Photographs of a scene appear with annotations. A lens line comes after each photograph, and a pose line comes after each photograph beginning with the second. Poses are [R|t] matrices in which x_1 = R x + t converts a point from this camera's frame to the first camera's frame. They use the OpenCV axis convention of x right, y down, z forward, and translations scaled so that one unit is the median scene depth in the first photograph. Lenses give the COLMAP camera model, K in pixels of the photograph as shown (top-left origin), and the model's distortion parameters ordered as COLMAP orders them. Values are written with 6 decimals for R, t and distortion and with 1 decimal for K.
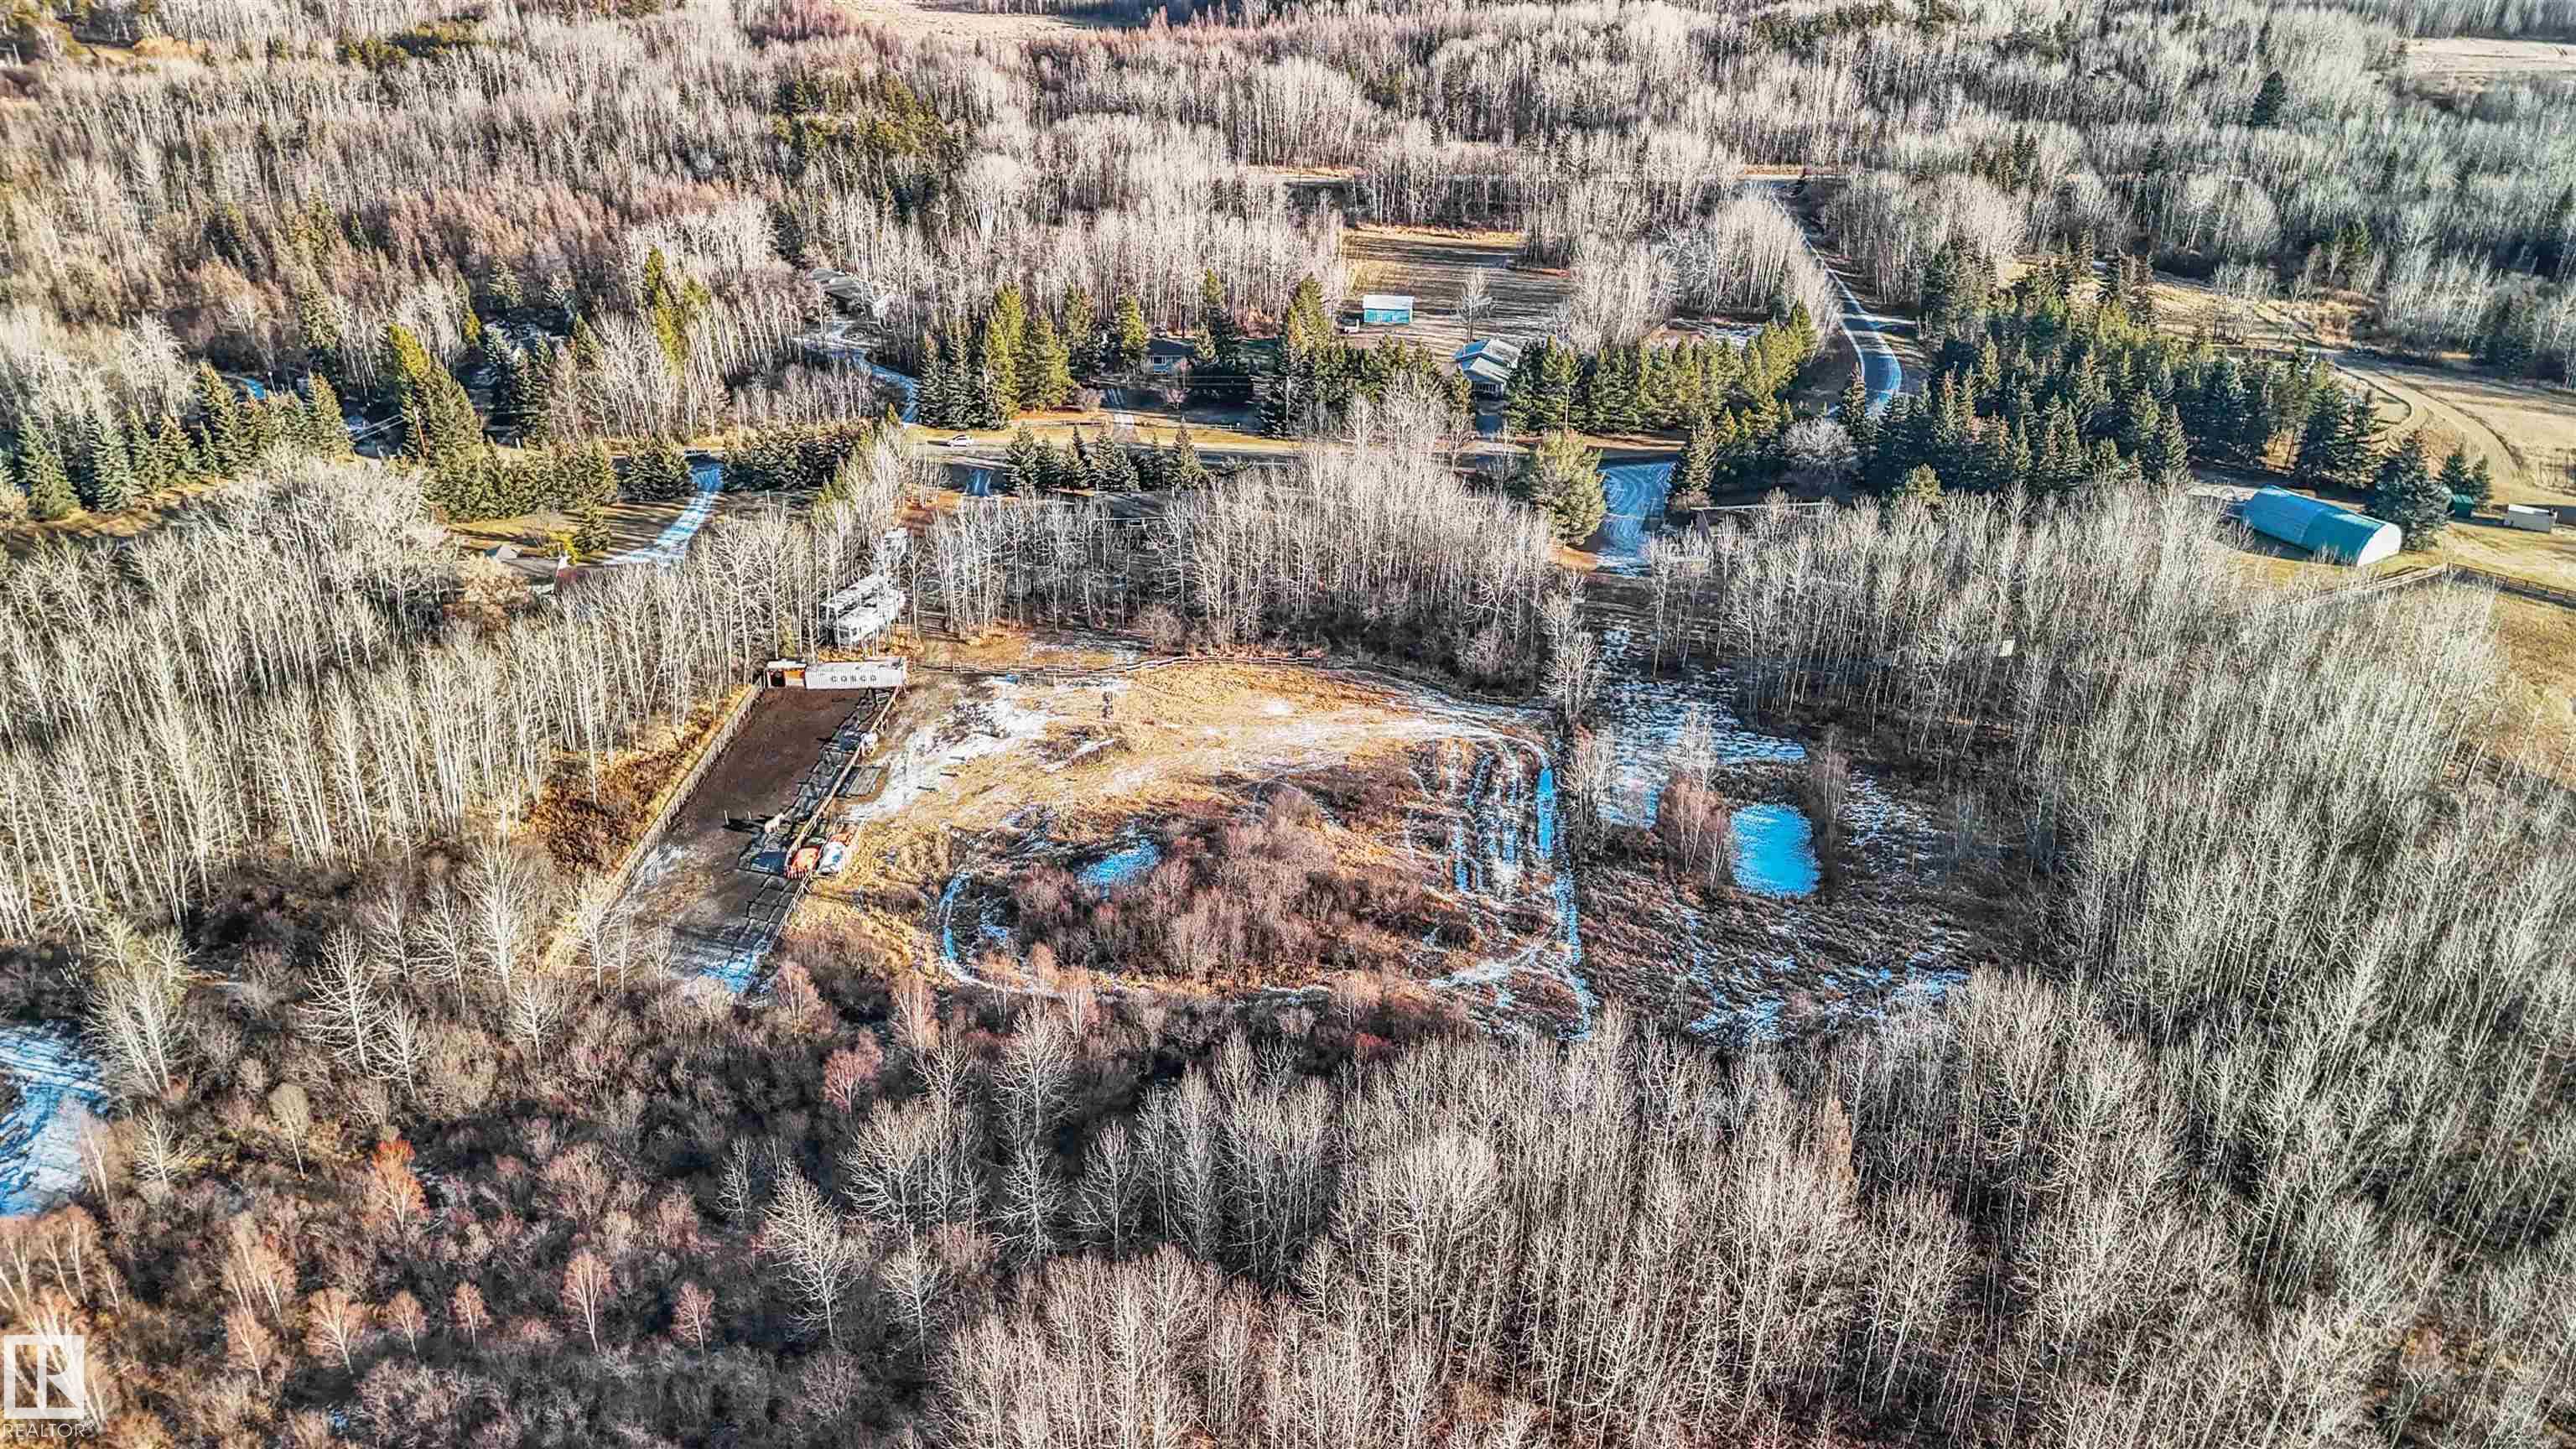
lens RADIAL K [[1876.1, 0, 1290.4], [0, 1876.1, 713.0], [0, 0, 1]] dist [0.075574, -0.068014]
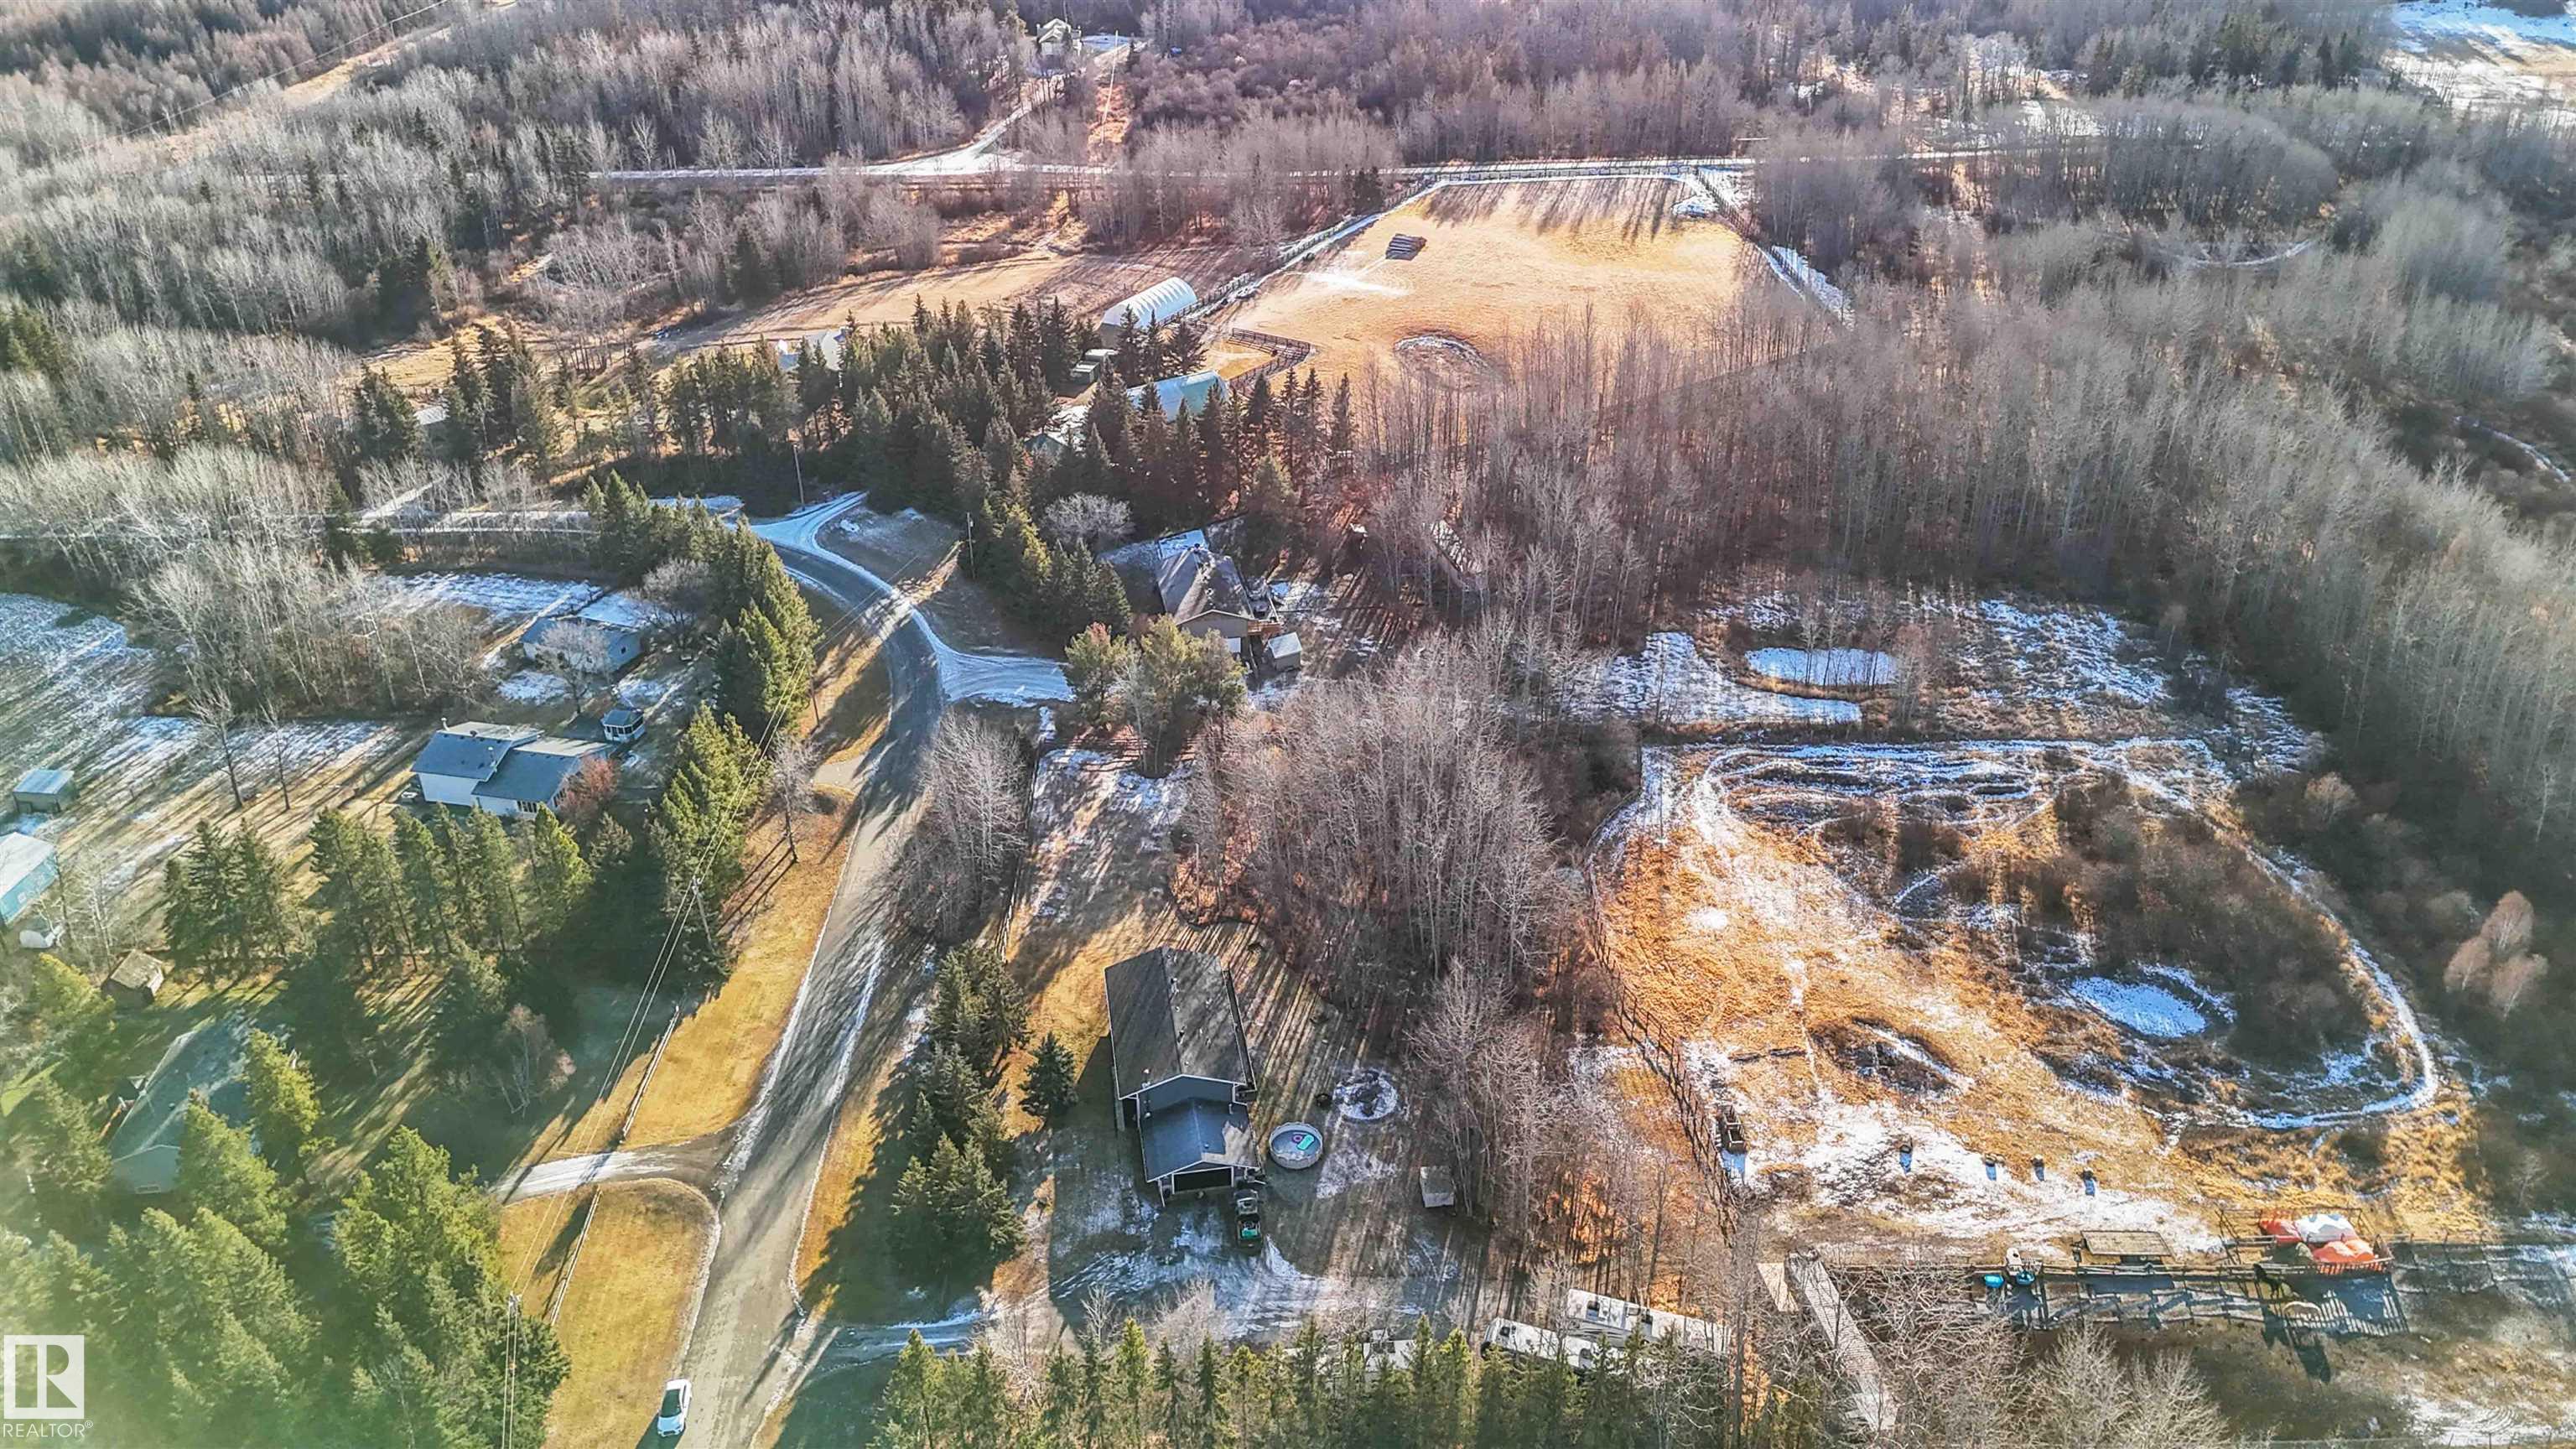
lens RADIAL K [[1876.1, 0, 1293.3], [0, 1876.1, 670.0], [0, 0, 1]] dist [0.075574, -0.068014]
pose [[-0.094054, -0.468692, 0.878340, -0.396679], [0.464525, 0.759666, 0.455108, -0.326063], [-0.880551, 0.450816, 0.146269, 0.592226]]
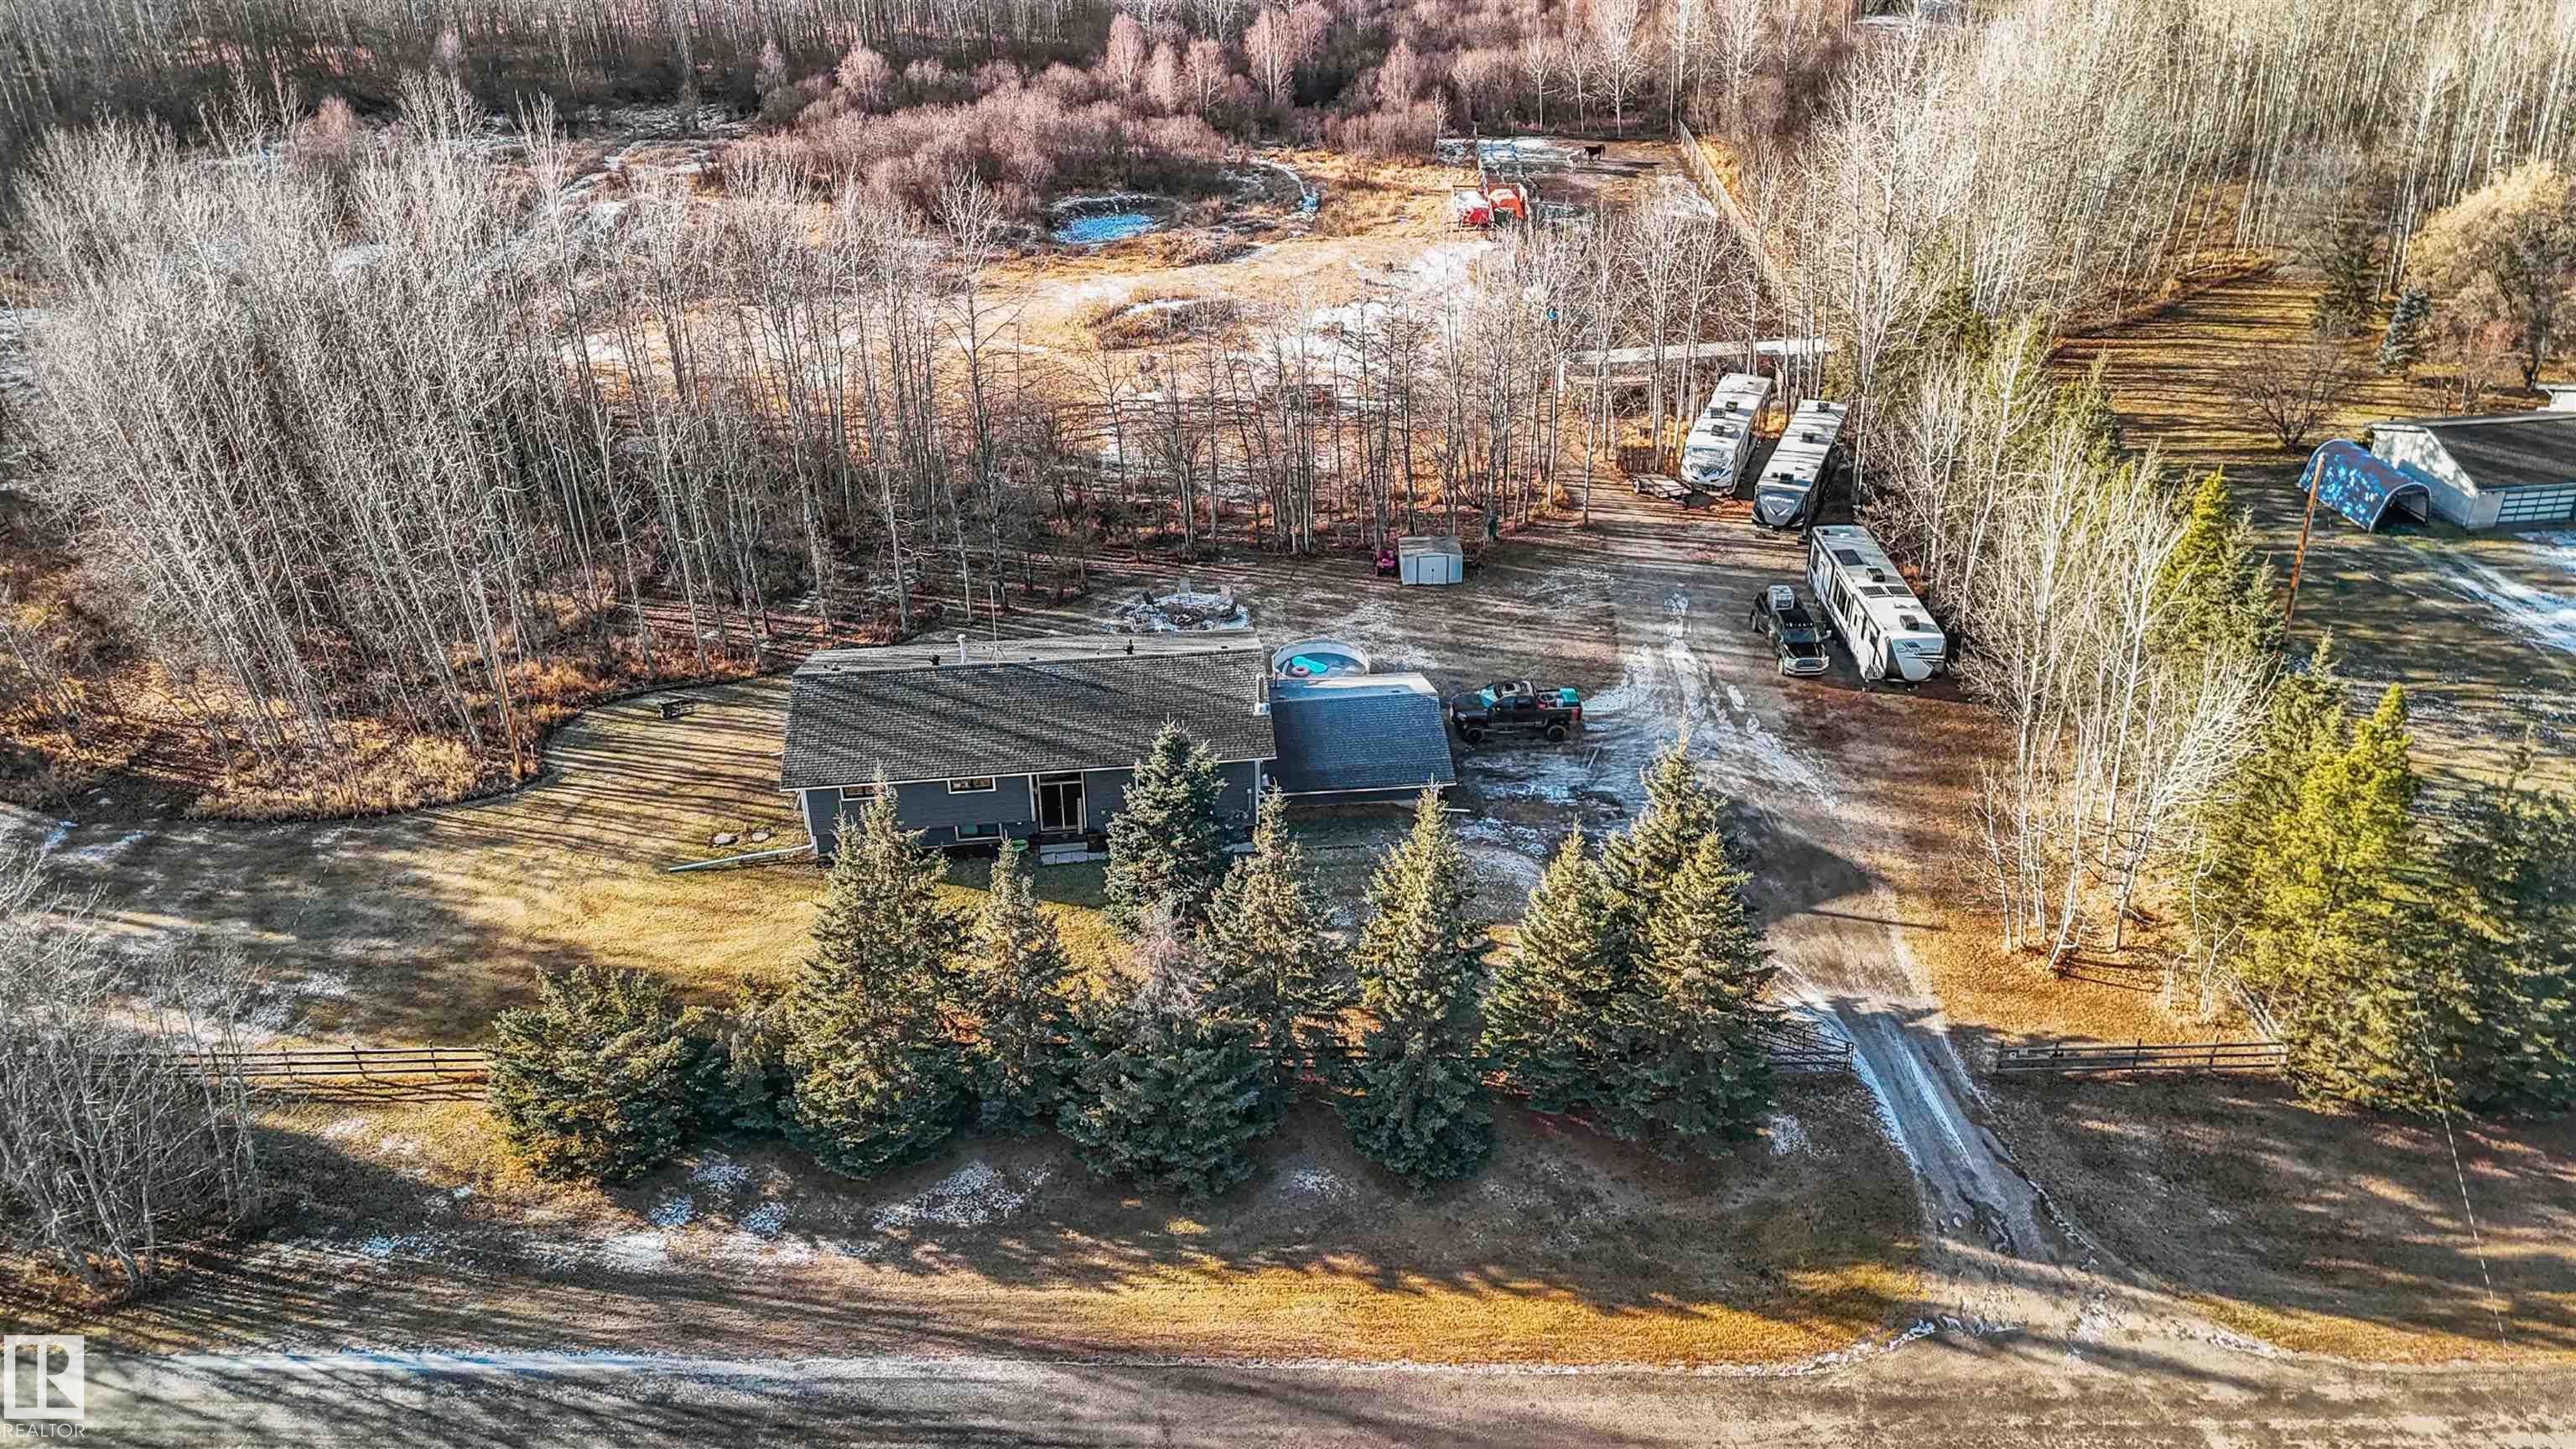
lens RADIAL K [[1876.1, 0, 1299.3], [0, 1876.1, 745.7], [0, 0, 1]] dist [0.075574, -0.068014]
pose [[-0.999032, 0.031283, -0.030925, -0.072435], [-0.009537, 0.532256, 0.846530, -0.238845], [0.042942, 0.846005, -0.531443, 0.823409]]
